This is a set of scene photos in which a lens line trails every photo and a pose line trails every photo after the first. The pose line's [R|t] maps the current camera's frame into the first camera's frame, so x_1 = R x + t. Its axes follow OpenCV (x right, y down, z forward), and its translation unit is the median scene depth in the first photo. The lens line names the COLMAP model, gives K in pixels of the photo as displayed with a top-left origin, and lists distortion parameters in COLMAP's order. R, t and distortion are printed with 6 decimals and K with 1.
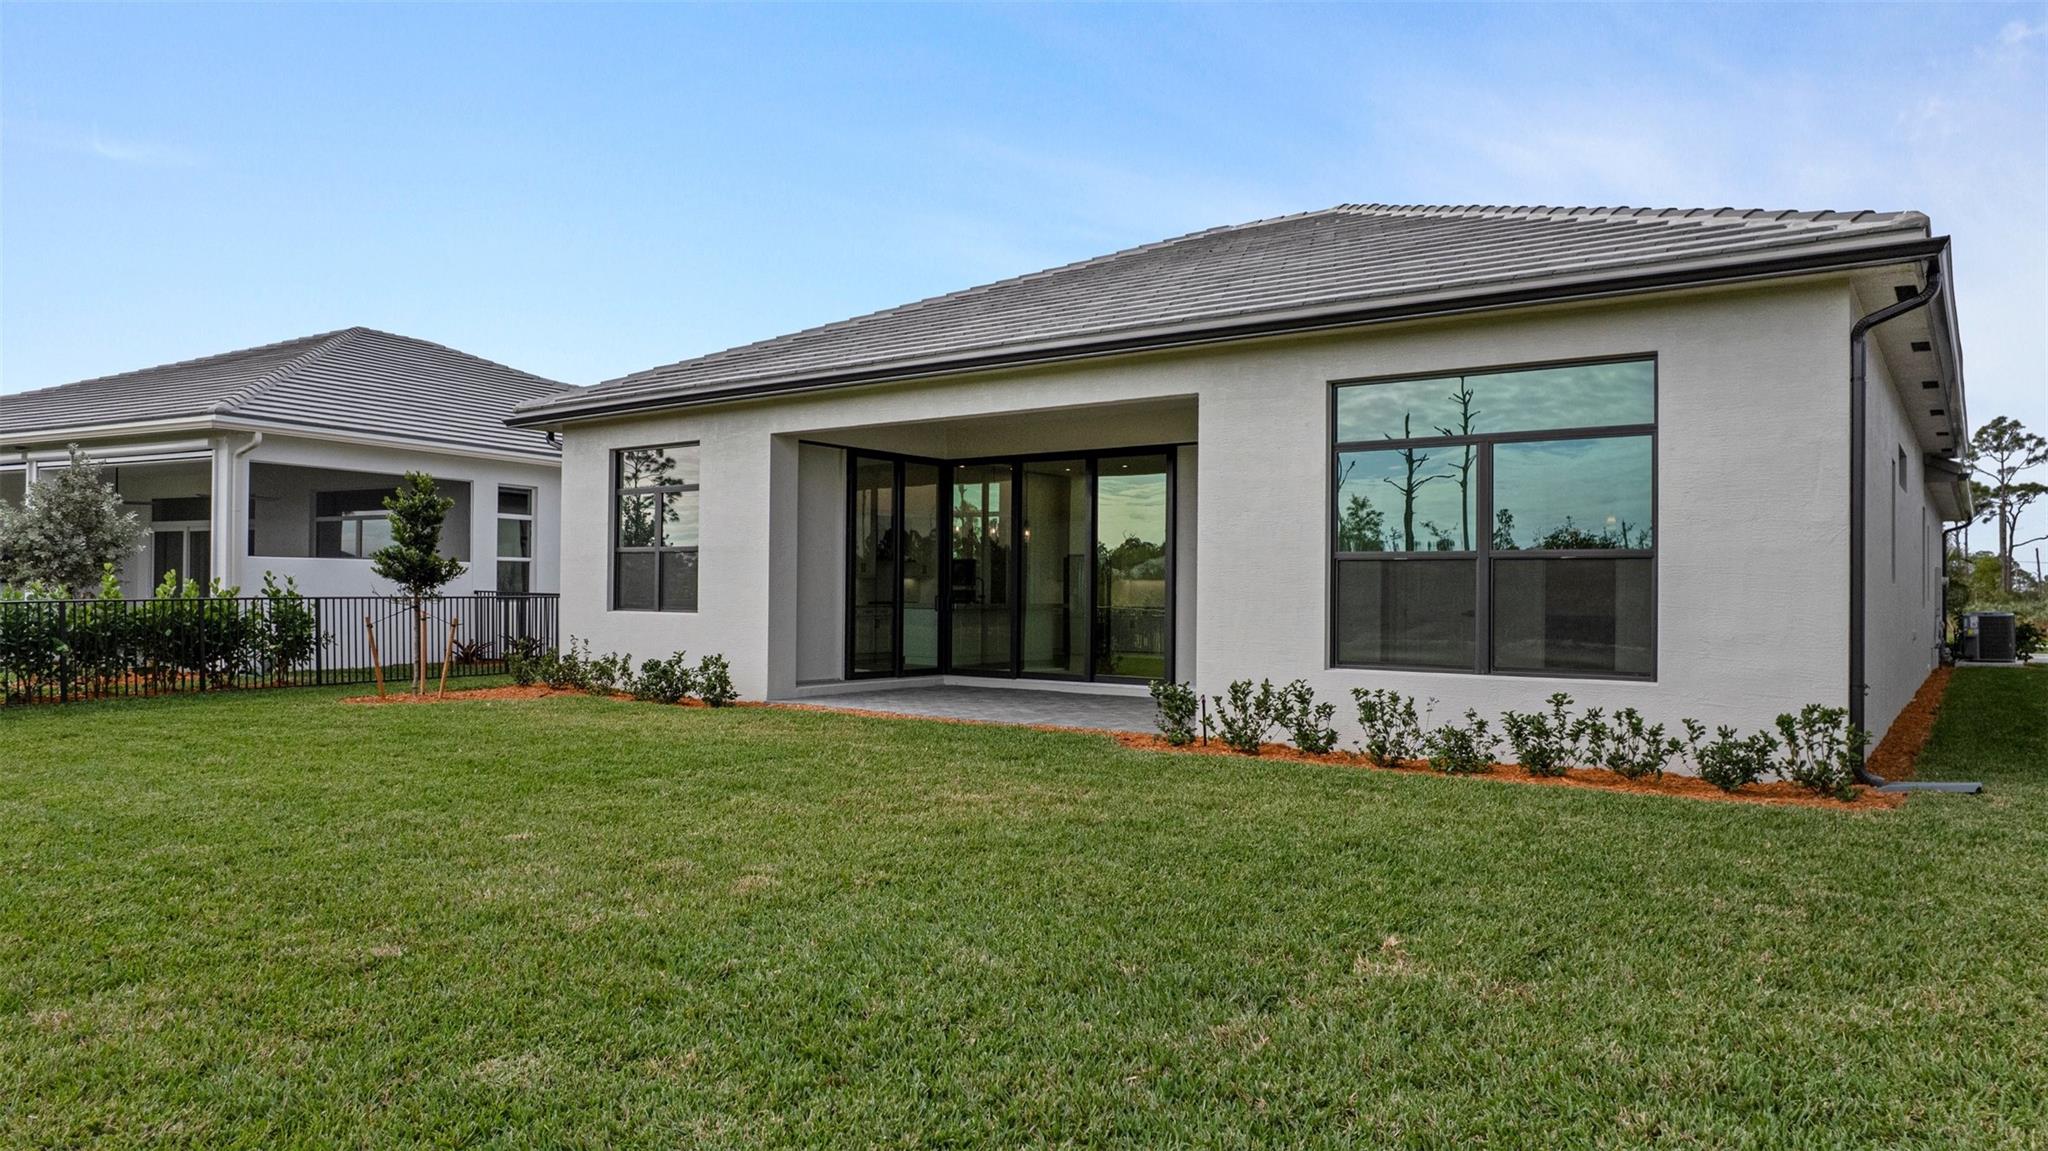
lens RADIAL K [[1312.6, 0, 1024.0], [0, 1312.6, 575.5], [0, 0, 1]] dist [-0.082734, 0.073086]
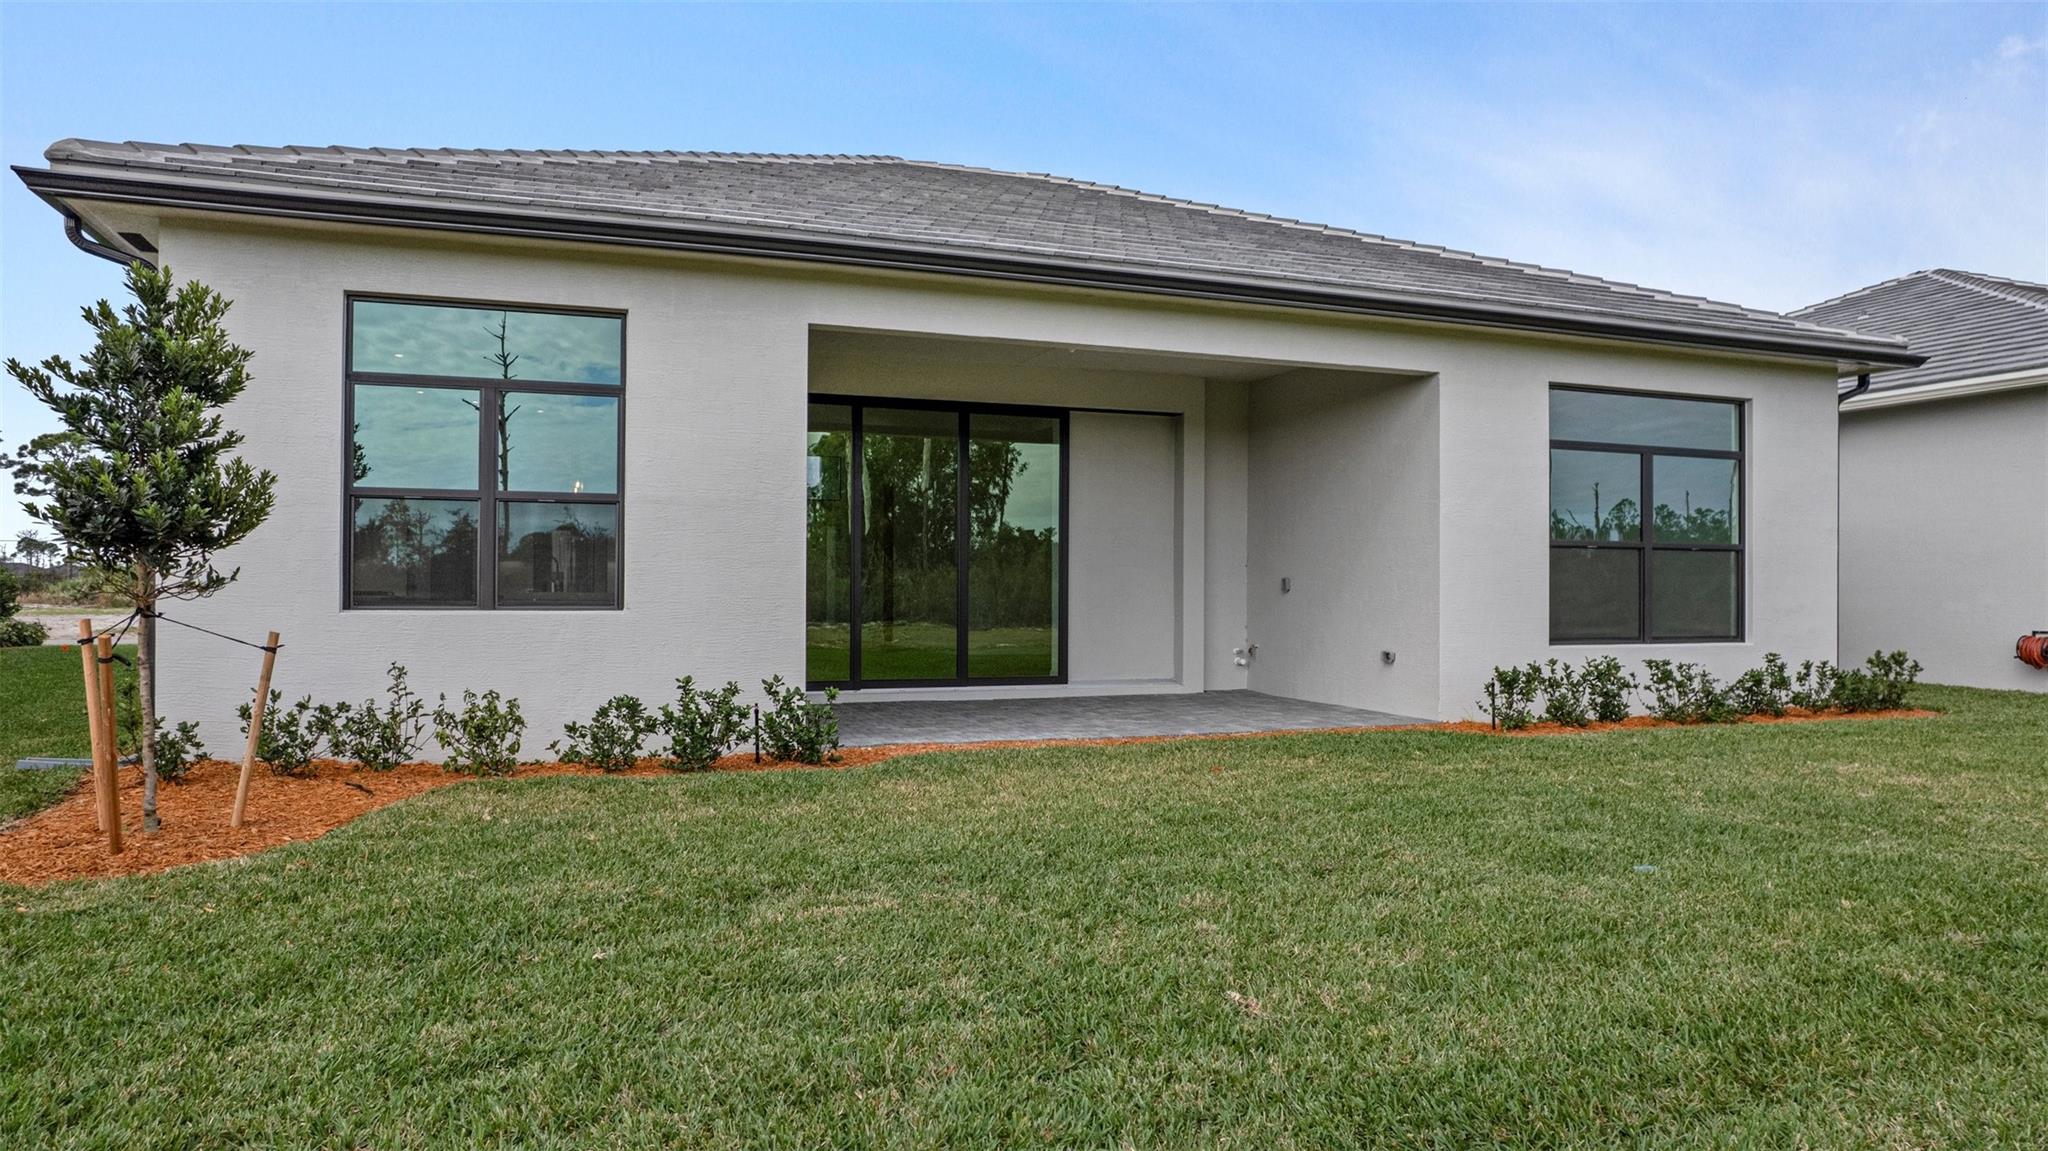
lens RADIAL K [[1463.9, 0, 1024.0], [0, 1463.9, 575.5], [0, 0, 1]] dist [-0.001807, -0.000271]
pose [[0.508627, -0.007114, 0.860957, -0.550617], [-0.012145, 0.999807, 0.015436, -0.000854], [-0.860901, -0.018308, 0.508443, 0.395862]]
